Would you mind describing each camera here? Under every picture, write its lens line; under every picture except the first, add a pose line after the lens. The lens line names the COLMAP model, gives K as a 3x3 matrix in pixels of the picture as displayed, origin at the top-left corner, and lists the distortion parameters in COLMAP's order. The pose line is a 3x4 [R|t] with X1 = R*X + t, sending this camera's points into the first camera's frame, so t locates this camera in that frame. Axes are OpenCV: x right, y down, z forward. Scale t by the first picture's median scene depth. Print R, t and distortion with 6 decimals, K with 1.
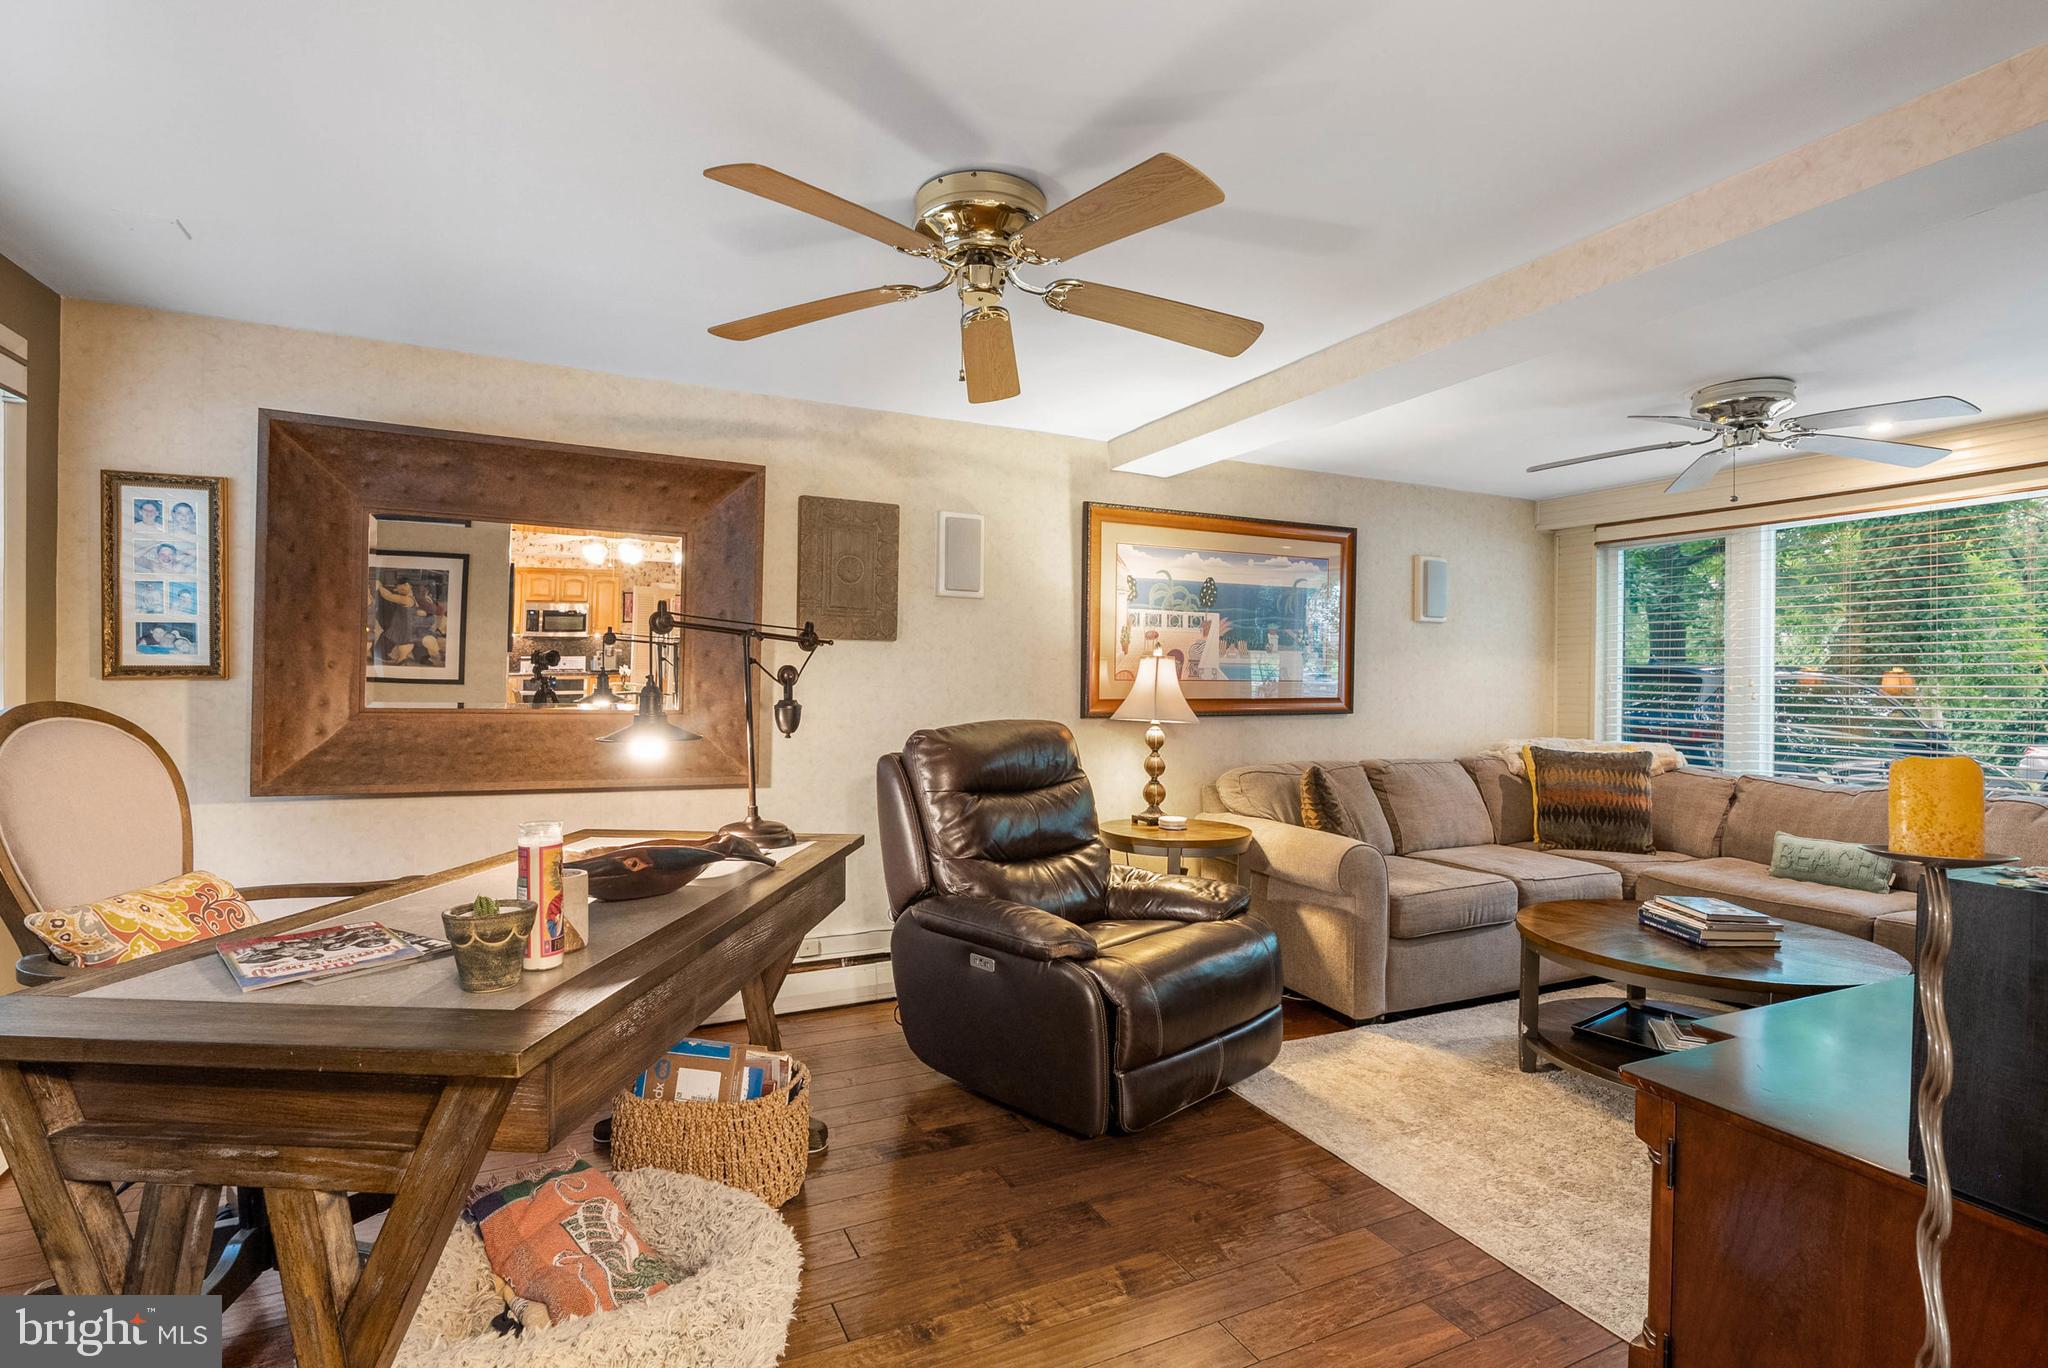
lens RADIAL K [[1000.9, 0, 1029.8], [0, 1000.9, 680.0], [0, 0, 1]] dist [0.000879, 0.000398]
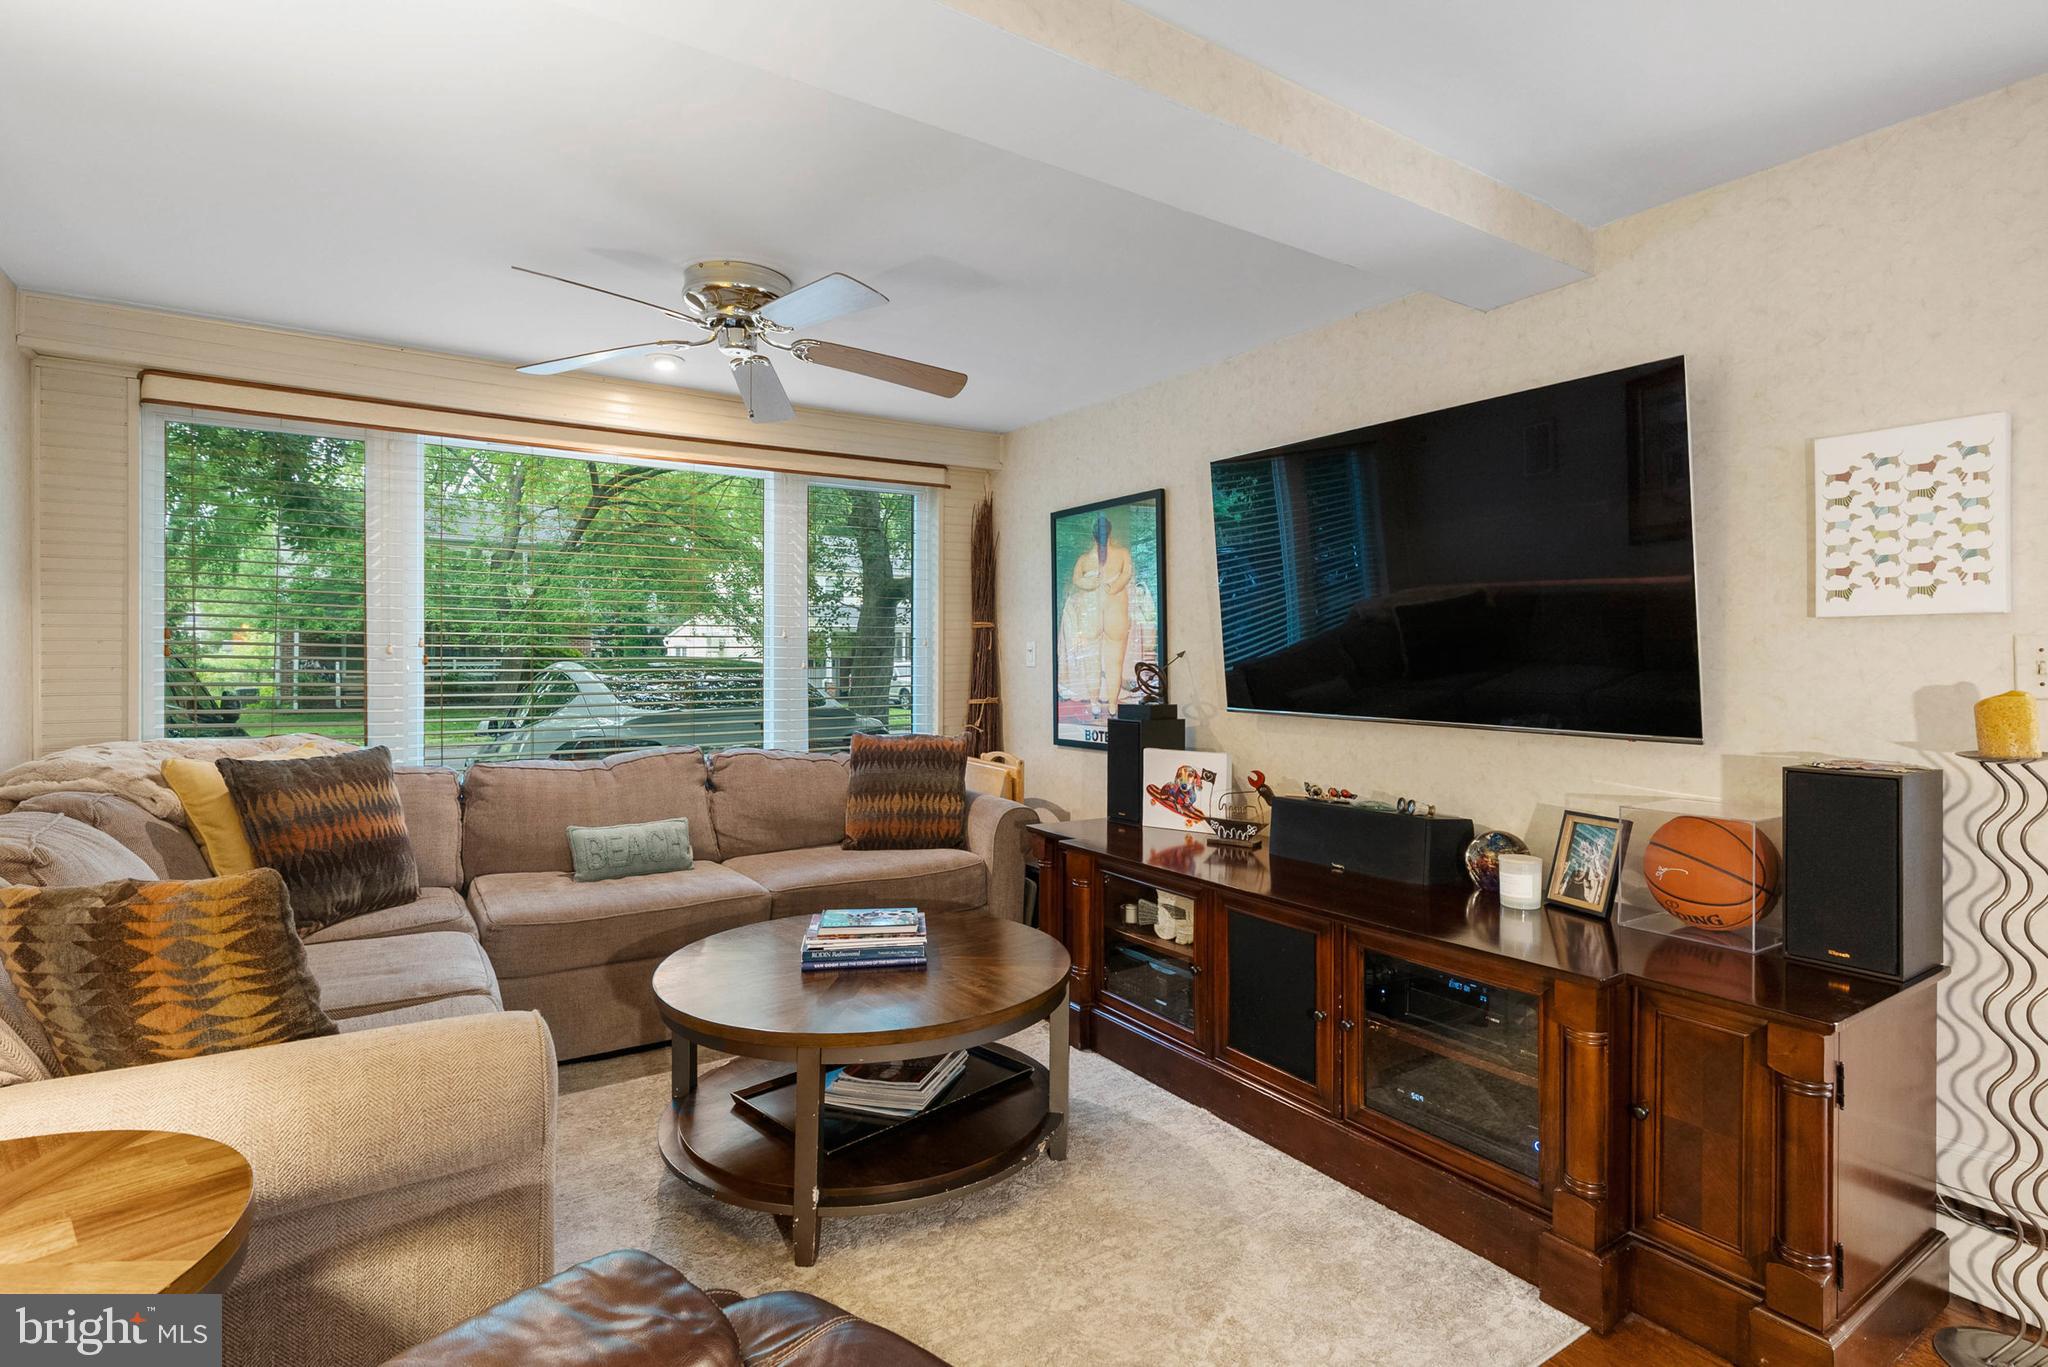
lens RADIAL K [[1000.9, 0, 1029.8], [0, 1000.9, 679.5], [0, 0, 1]] dist [0.000879, 0.000398]
pose [[-0.133479, -0.032264, 0.990526, -0.142497], [-0.004478, 0.999479, 0.031952, 0.007833], [-0.991042, -0.000170, -0.133554, 1.050484]]
